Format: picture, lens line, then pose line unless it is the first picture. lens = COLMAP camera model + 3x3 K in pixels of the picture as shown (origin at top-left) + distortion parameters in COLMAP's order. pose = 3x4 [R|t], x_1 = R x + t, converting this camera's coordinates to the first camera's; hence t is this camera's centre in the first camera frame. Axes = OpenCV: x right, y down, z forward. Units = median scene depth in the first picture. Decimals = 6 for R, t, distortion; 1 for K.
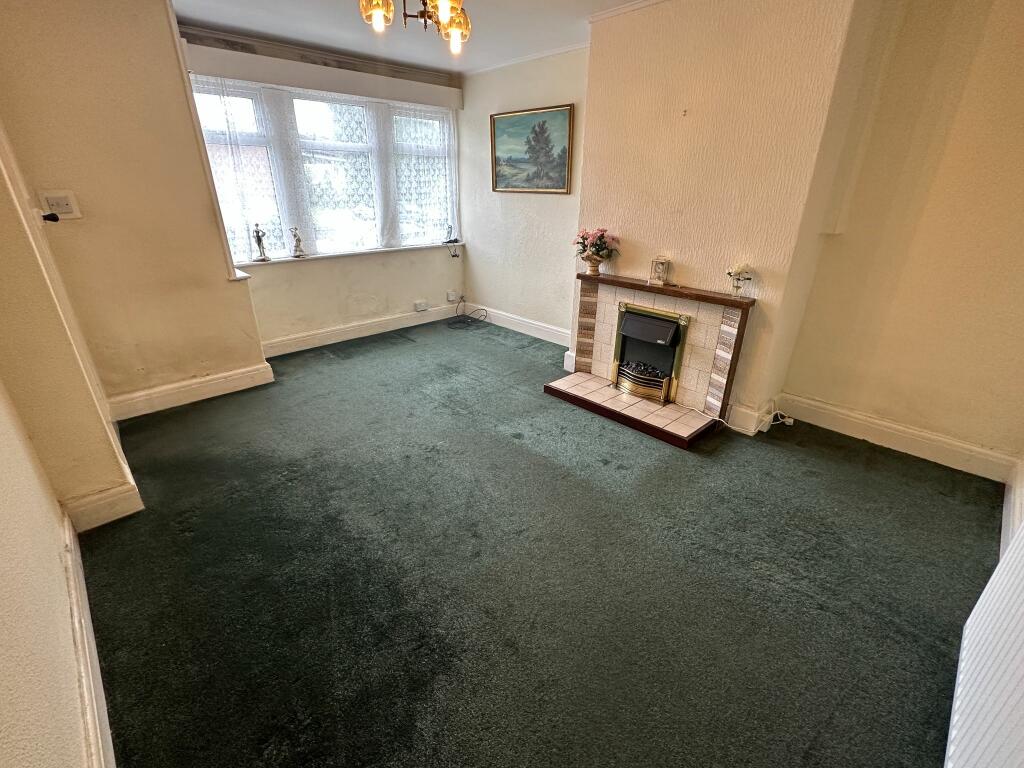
lens RADIAL K [[455.4, 0, 512.0], [0, 455.4, 384.0], [0, 0, 1]] dist [-0.000081, -0.000007]
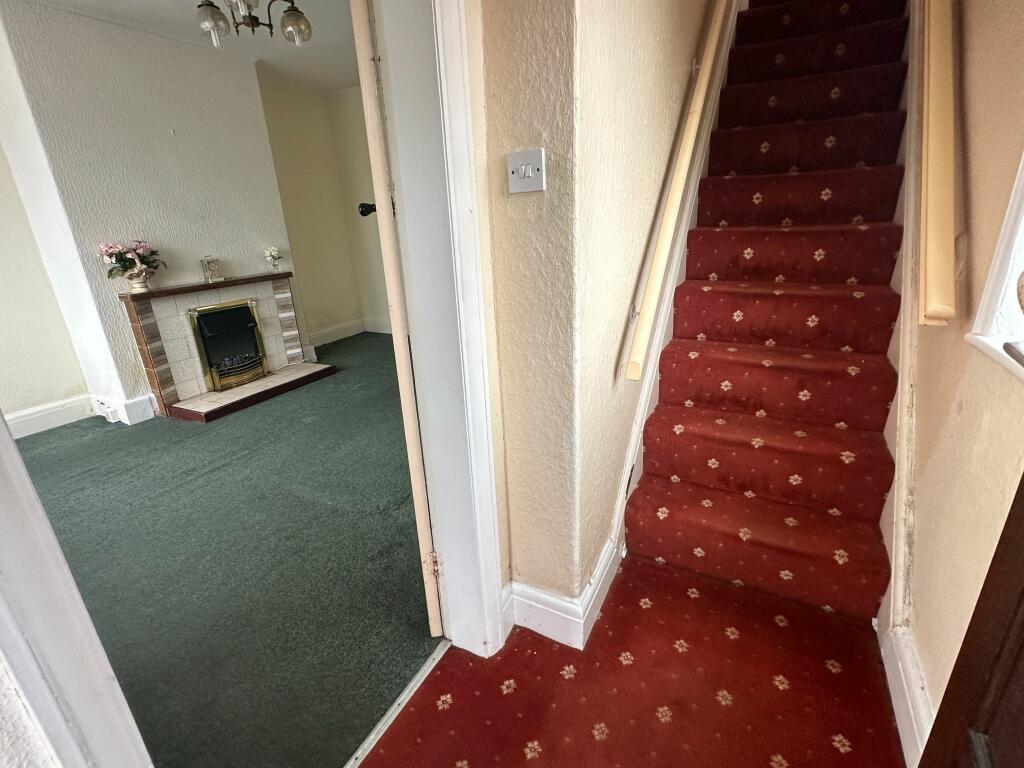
lens RADIAL K [[483.4, 0, 512.0], [0, 483.4, 384.0], [0, 0, 1]] dist [0.000085, 0.000124]
pose [[-0.320277, -0.311354, 0.894696, -0.993837], [0.412658, 0.804279, 0.427609, -0.211688], [-0.852723, 0.506157, -0.129110, 0.623685]]
